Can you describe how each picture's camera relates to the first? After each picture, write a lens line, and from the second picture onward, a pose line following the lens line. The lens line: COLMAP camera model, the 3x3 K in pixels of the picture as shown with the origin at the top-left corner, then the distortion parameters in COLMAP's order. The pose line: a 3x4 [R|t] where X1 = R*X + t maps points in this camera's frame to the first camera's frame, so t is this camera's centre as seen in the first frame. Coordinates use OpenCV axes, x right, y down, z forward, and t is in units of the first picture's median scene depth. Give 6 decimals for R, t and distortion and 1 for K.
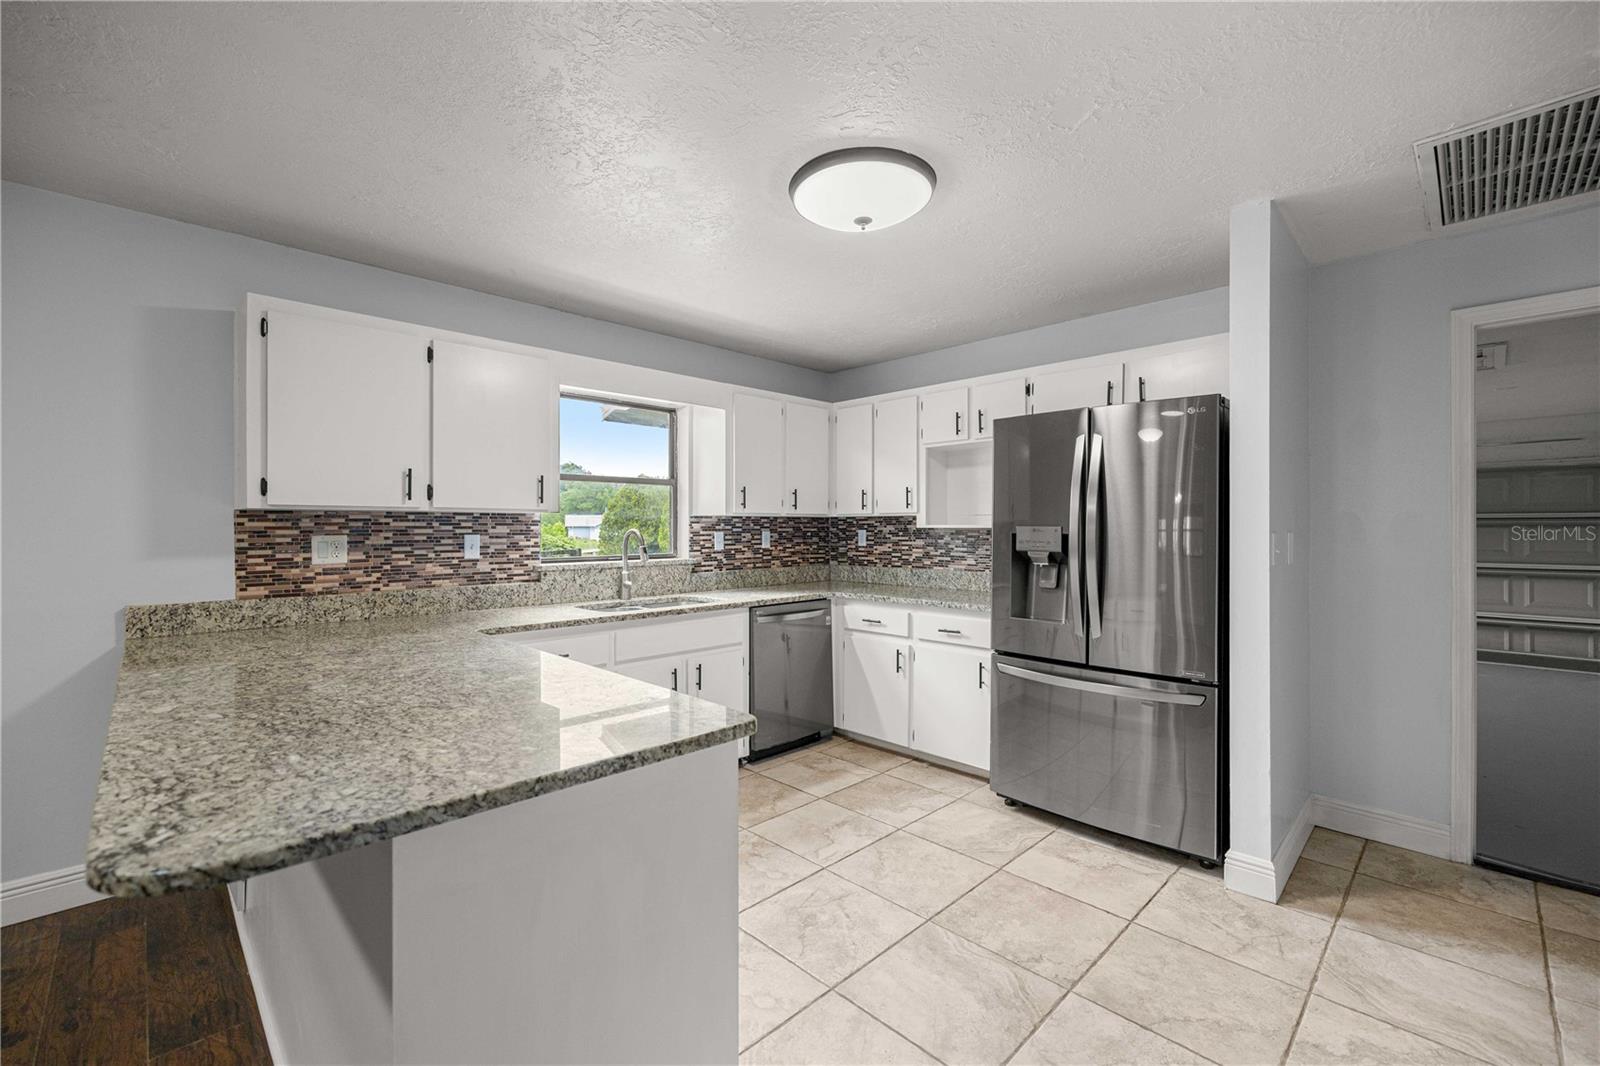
lens RADIAL K [[672.7, 0, 799.0], [0, 672.7, 532.3], [0, 0, 1]] dist [0.000472, 0.000082]
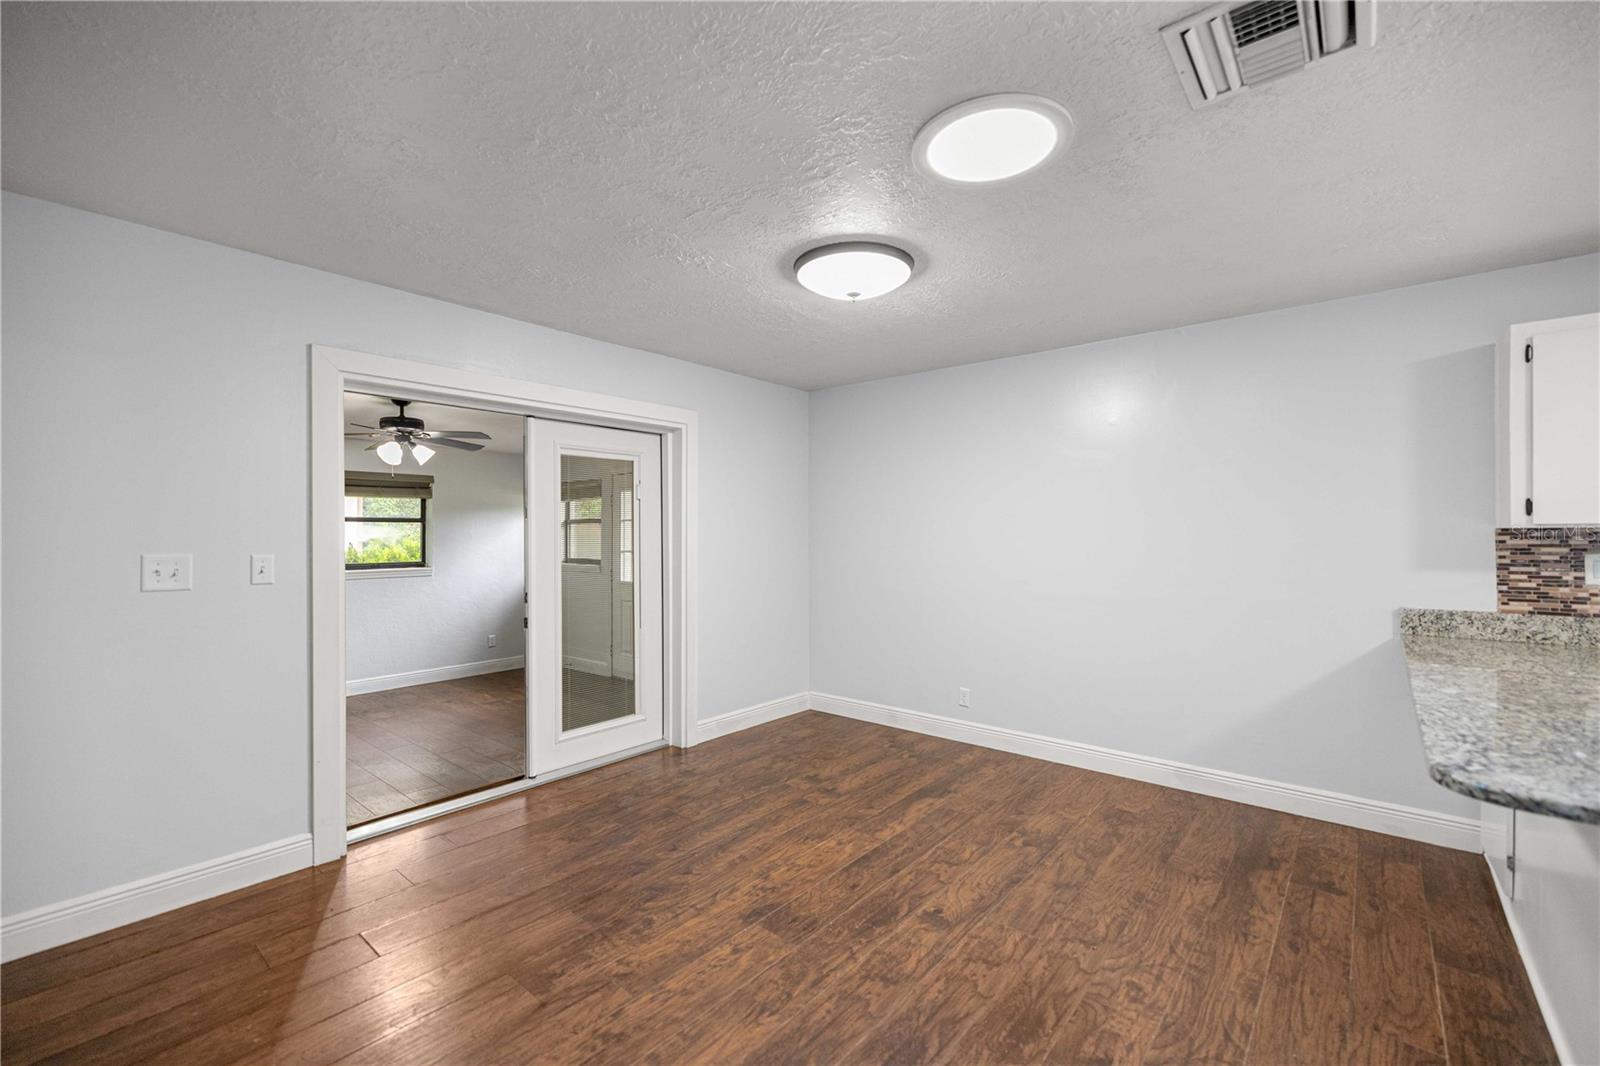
lens RADIAL K [[672.7, 0, 804.8], [0, 672.7, 530.6], [0, 0, 1]] dist [0.000472, 0.000082]
pose [[0.093770, -0.005664, -0.995578, 0.127651], [-0.005221, 0.999967, -0.006180, -0.017446], [0.995580, 0.005777, 0.093737, -0.199317]]
